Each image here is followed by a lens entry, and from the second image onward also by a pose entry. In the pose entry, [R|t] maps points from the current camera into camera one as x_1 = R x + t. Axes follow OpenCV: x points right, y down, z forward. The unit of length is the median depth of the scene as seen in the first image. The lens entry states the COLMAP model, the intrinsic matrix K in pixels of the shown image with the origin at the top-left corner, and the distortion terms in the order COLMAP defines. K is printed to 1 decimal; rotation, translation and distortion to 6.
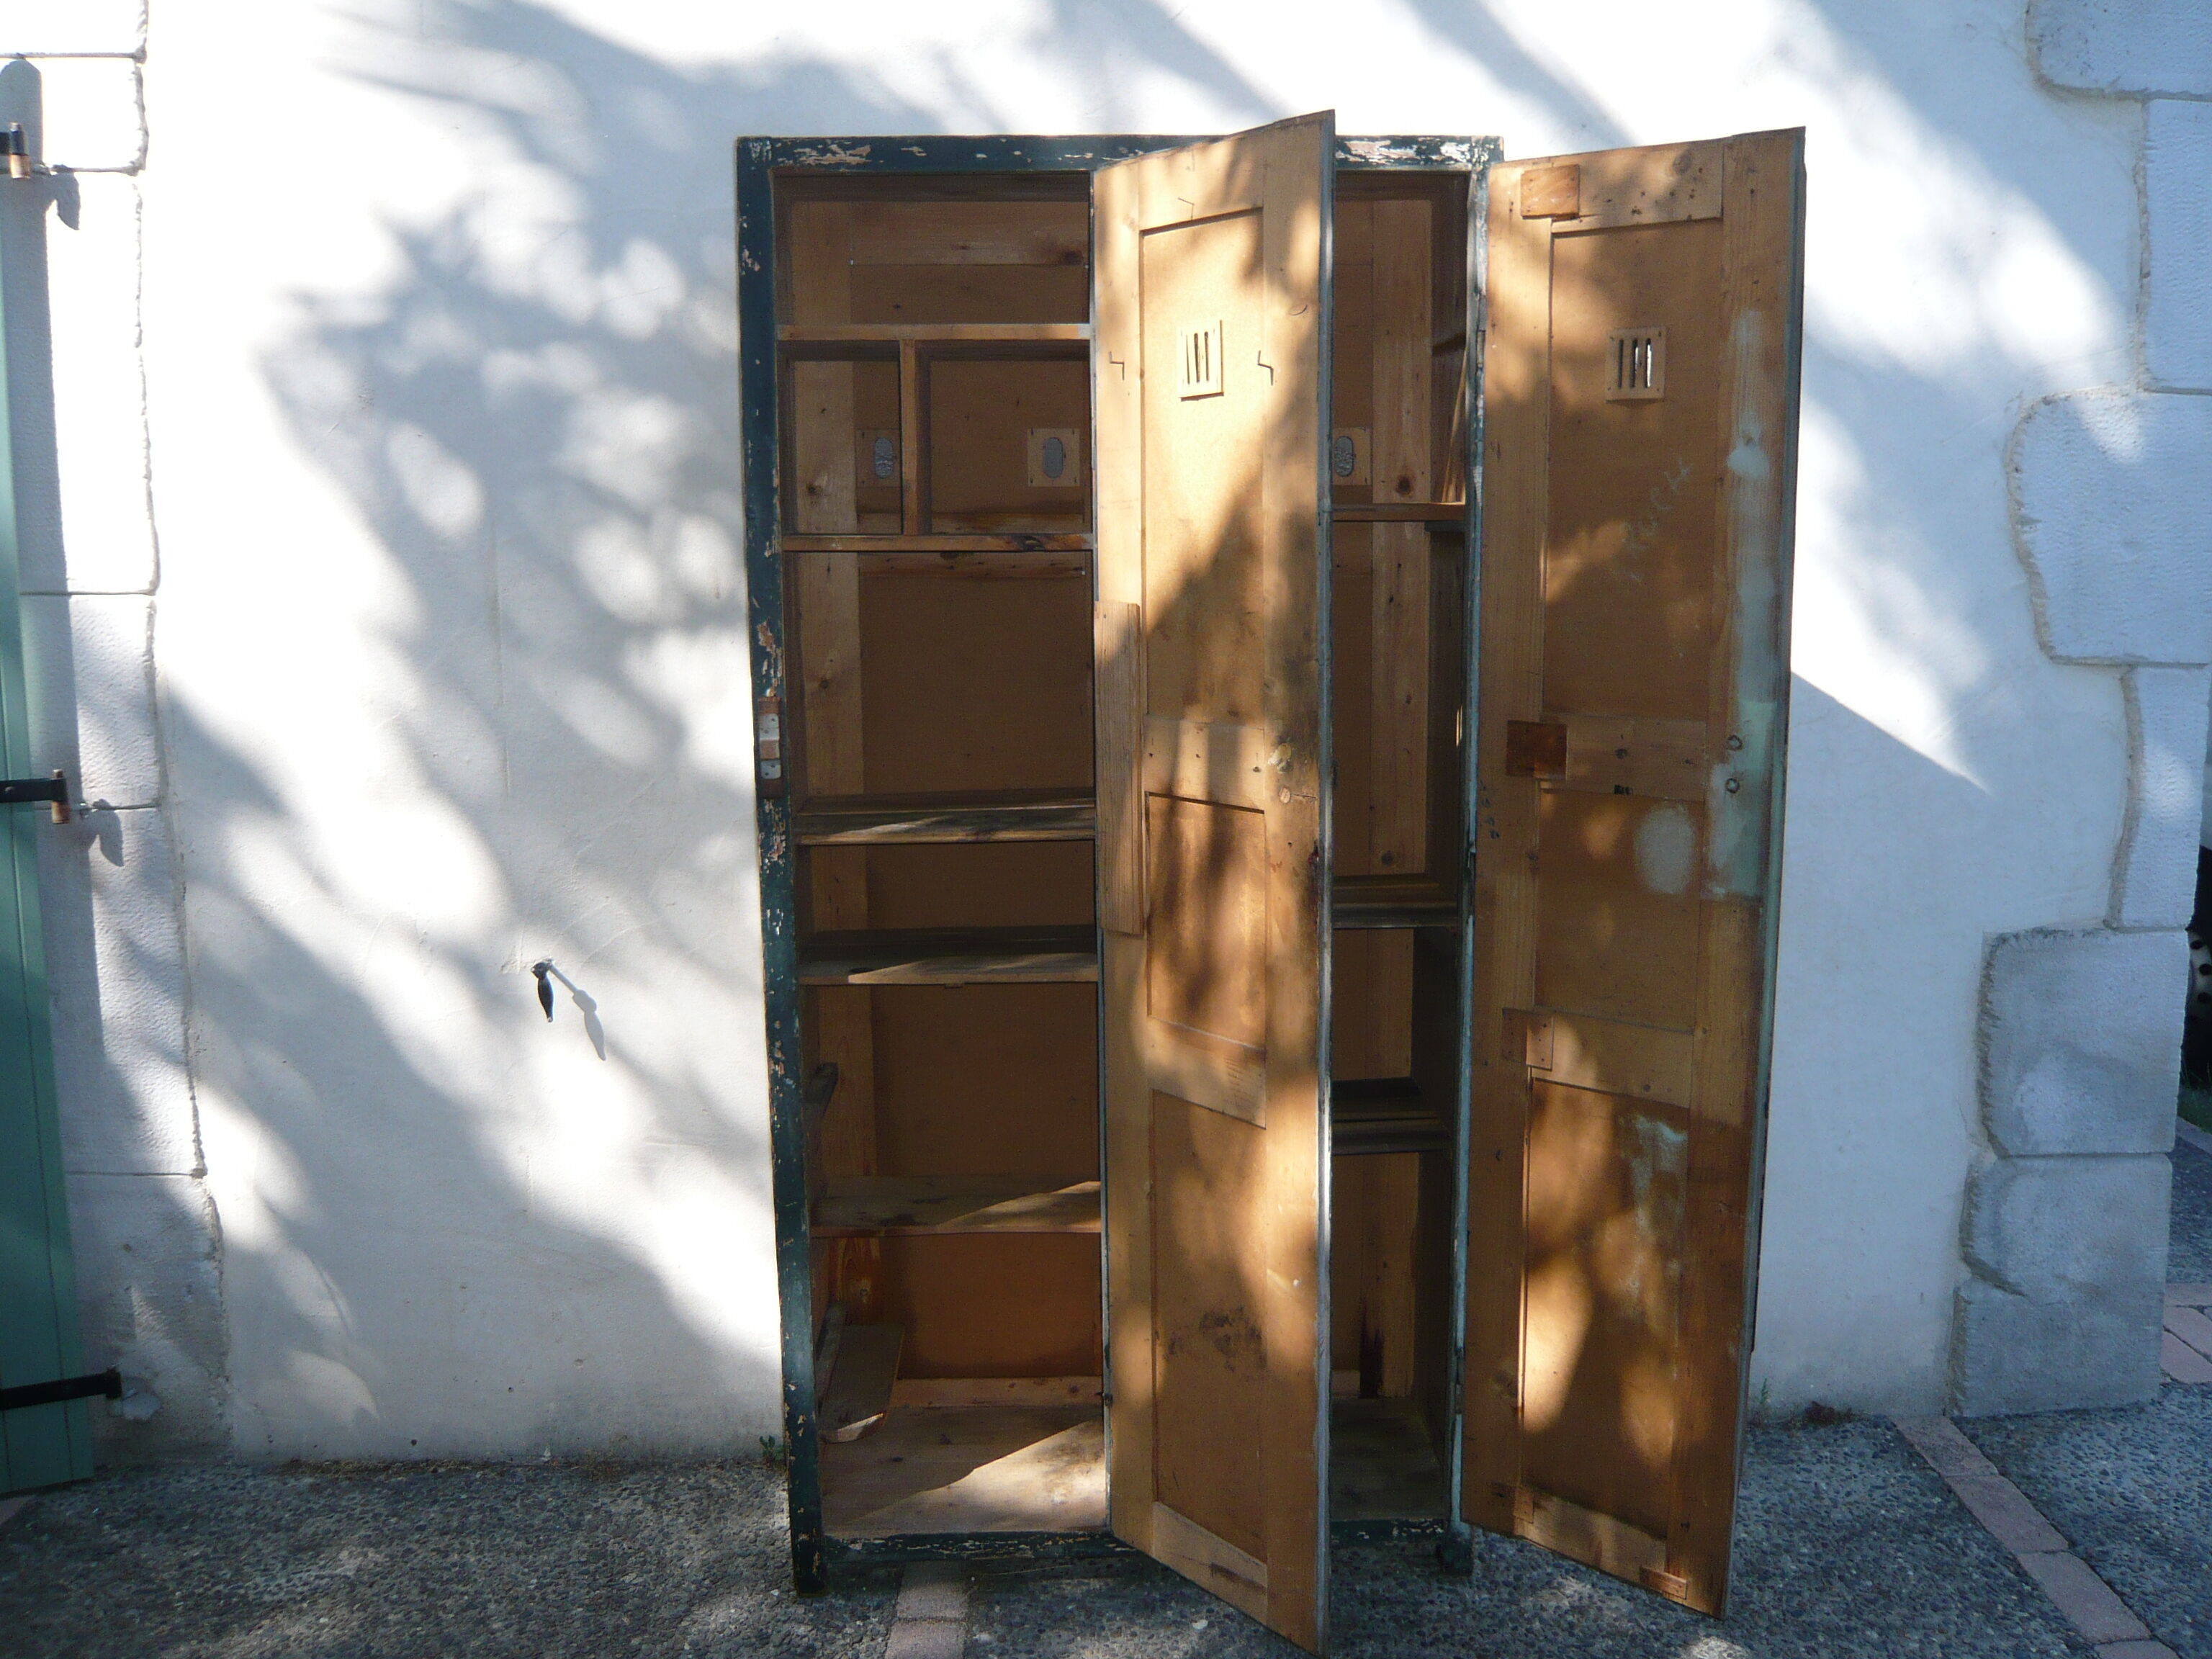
lens RADIAL K [[1871.1, 0, 1113.9], [0, 1871.1, 818.3], [0, 0, 1]] dist [-0.103202, 0.048544]
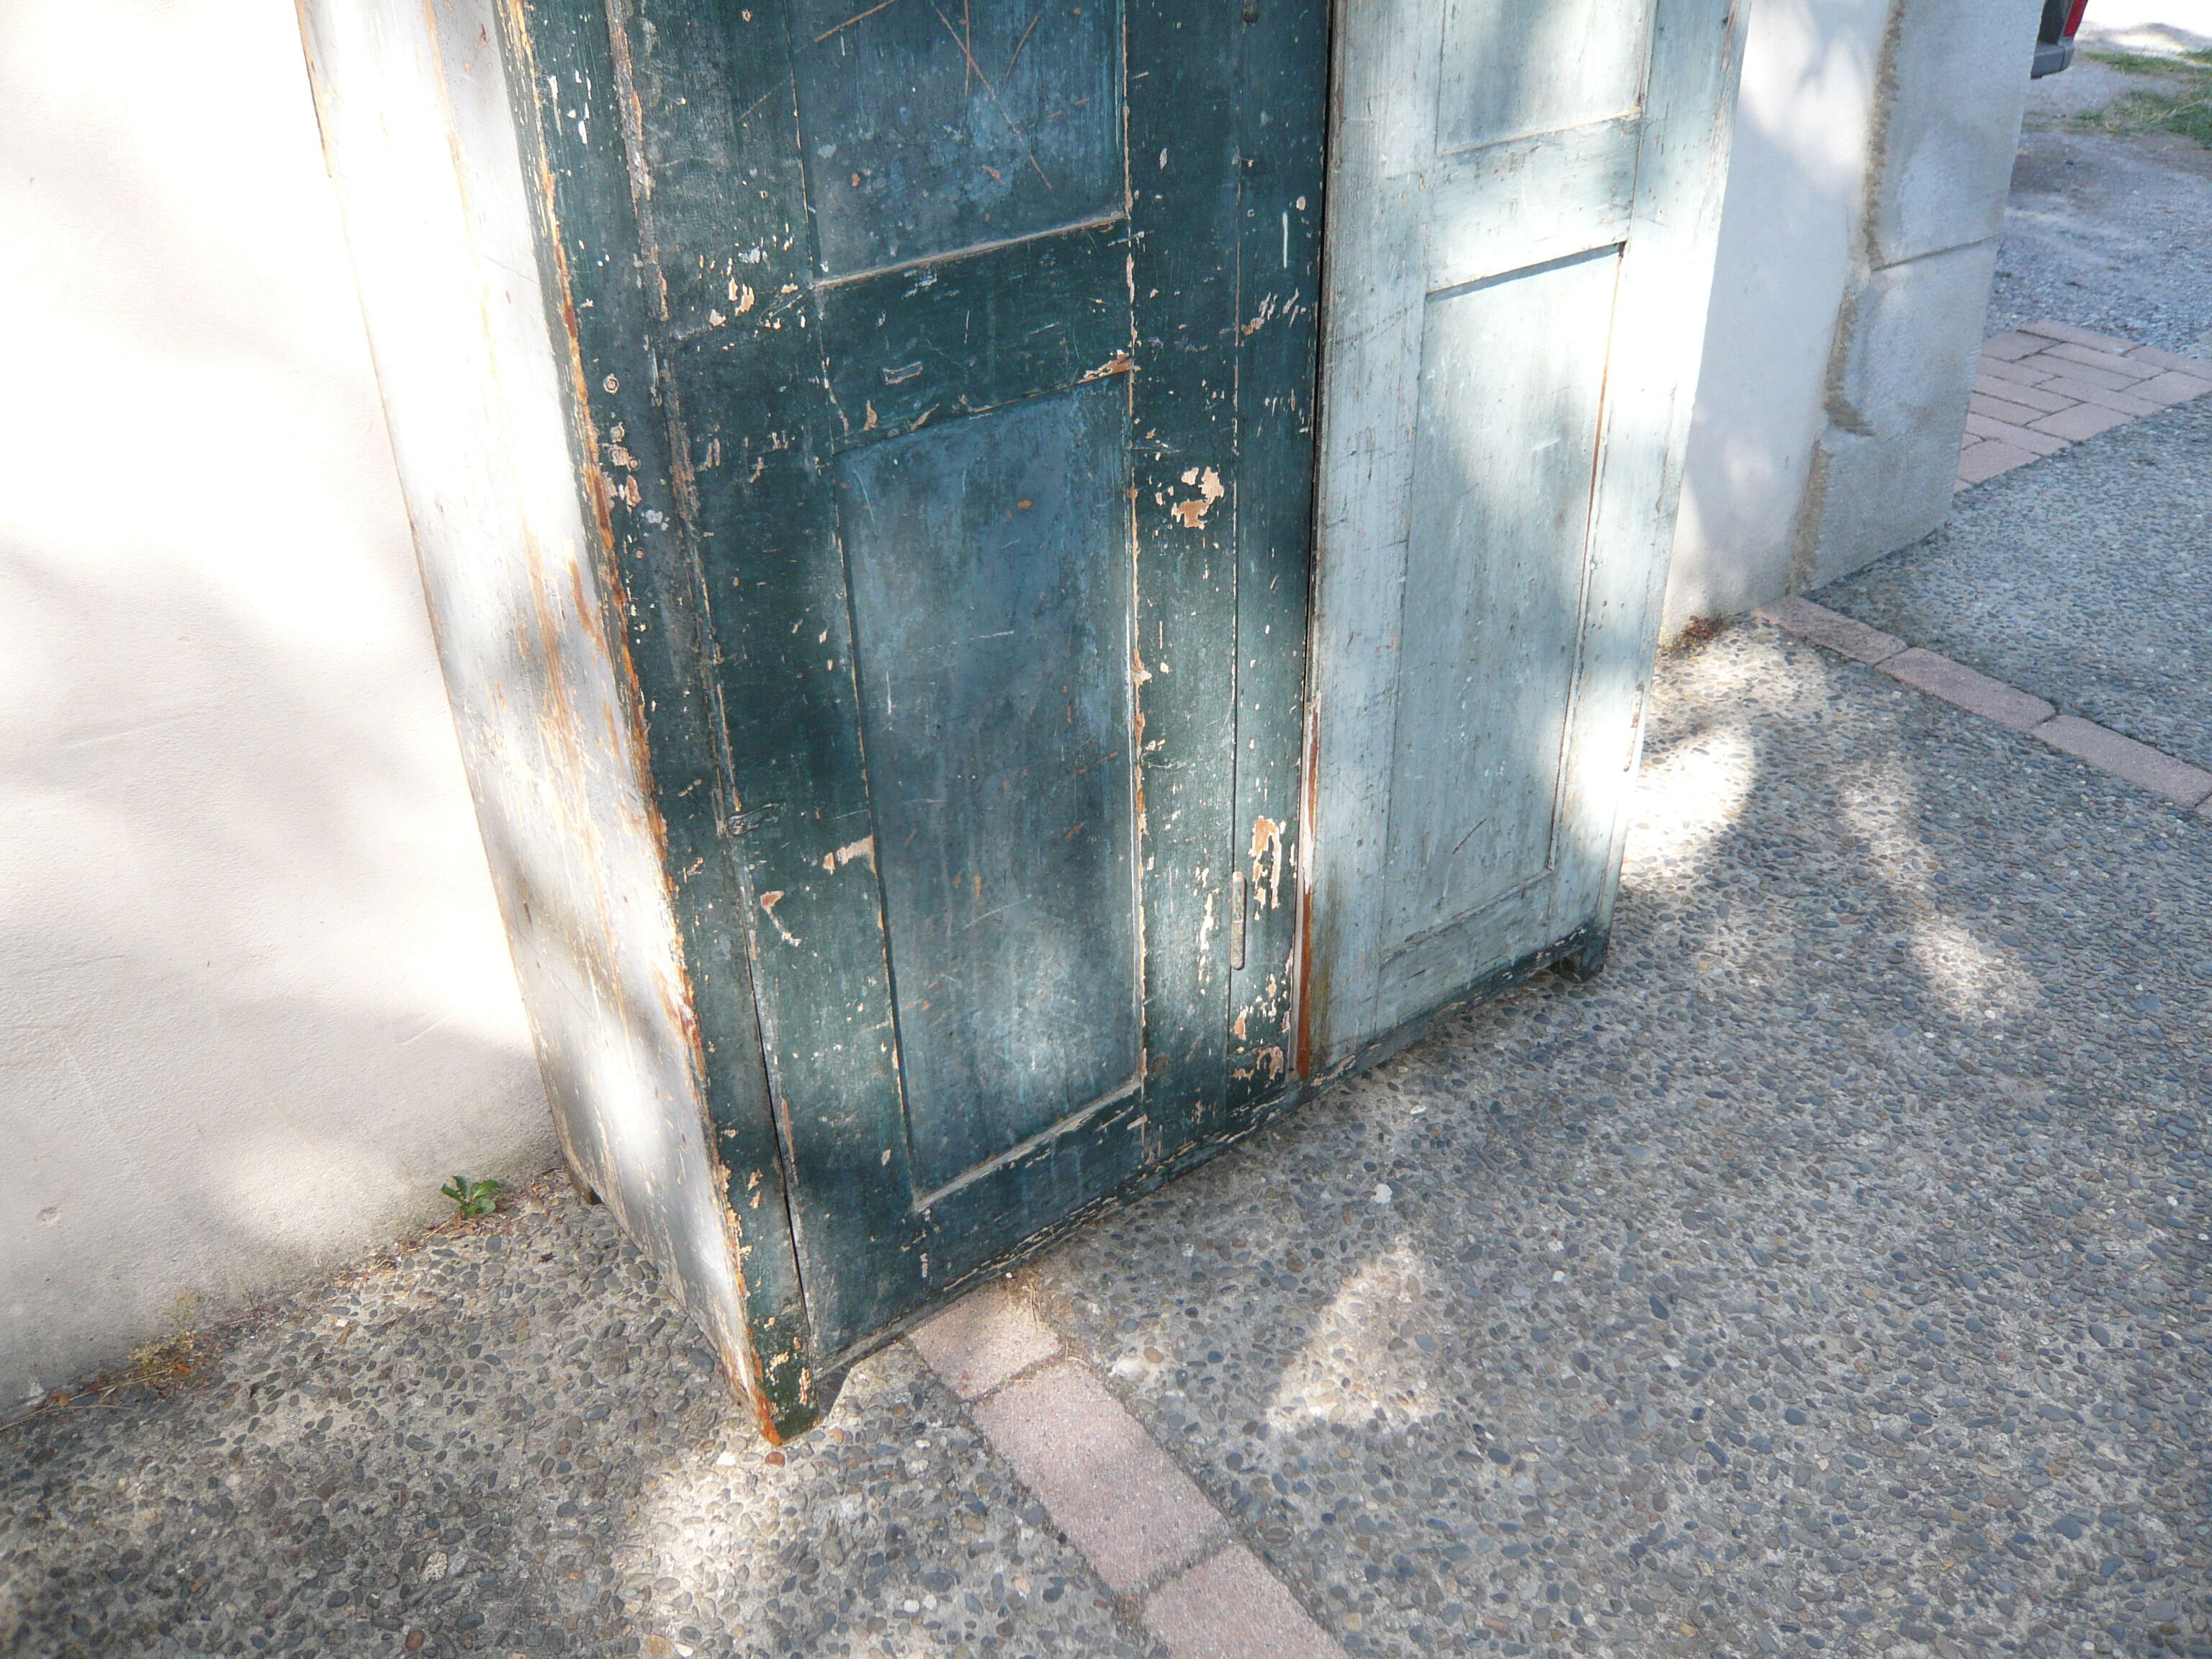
lens RADIAL K [[1871.1, 0, 1110.2], [0, 1871.1, 846.3], [0, 0, 1]] dist [-0.103202, 0.048544]
pose [[0.813038, -0.322986, 0.484407, -0.286775], [0.100749, 0.897511, 0.429330, 0.037855], [-0.573428, -0.300258, 0.762250, 0.556318]]
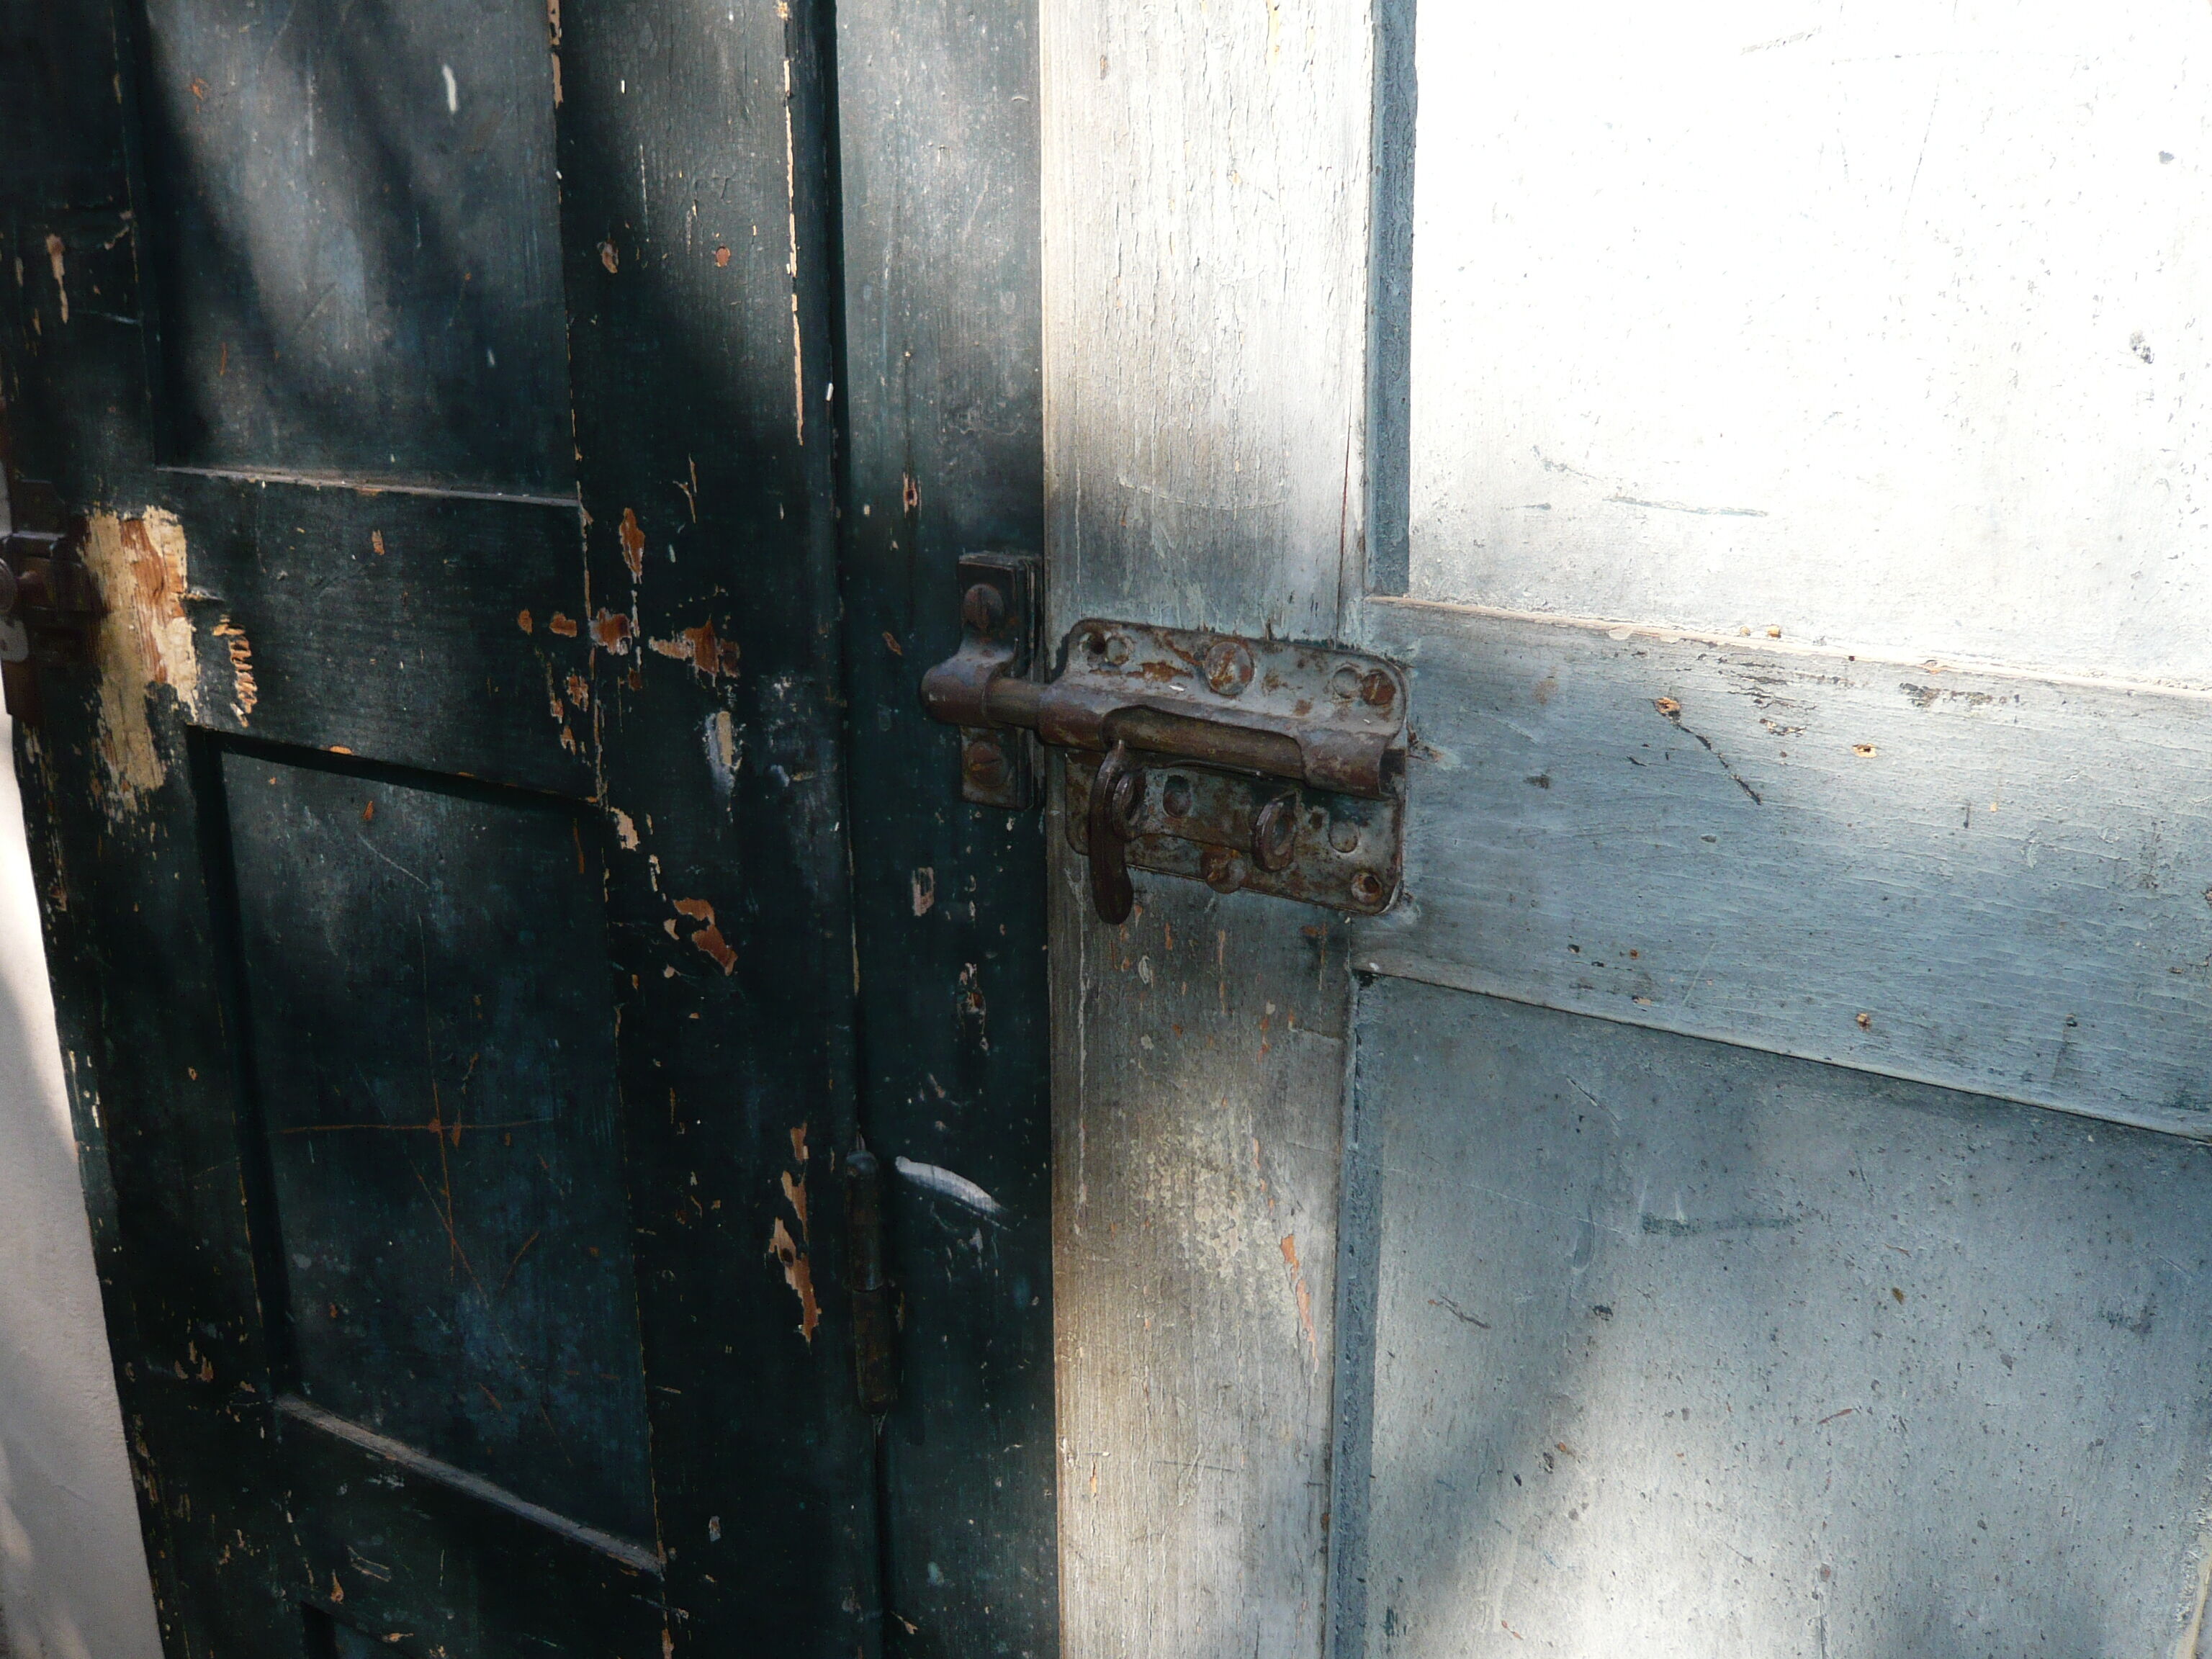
lens RADIAL K [[2174.6, 0, 1113.0], [0, 2174.6, 837.6], [0, 0, 1]] dist [-0.086462, 0.000000]
pose [[0.828645, 0.168947, -0.533670, 0.145570], [-0.094674, 0.981931, 0.163853, -0.060172], [0.551710, -0.085251, 0.829668, 0.712892]]
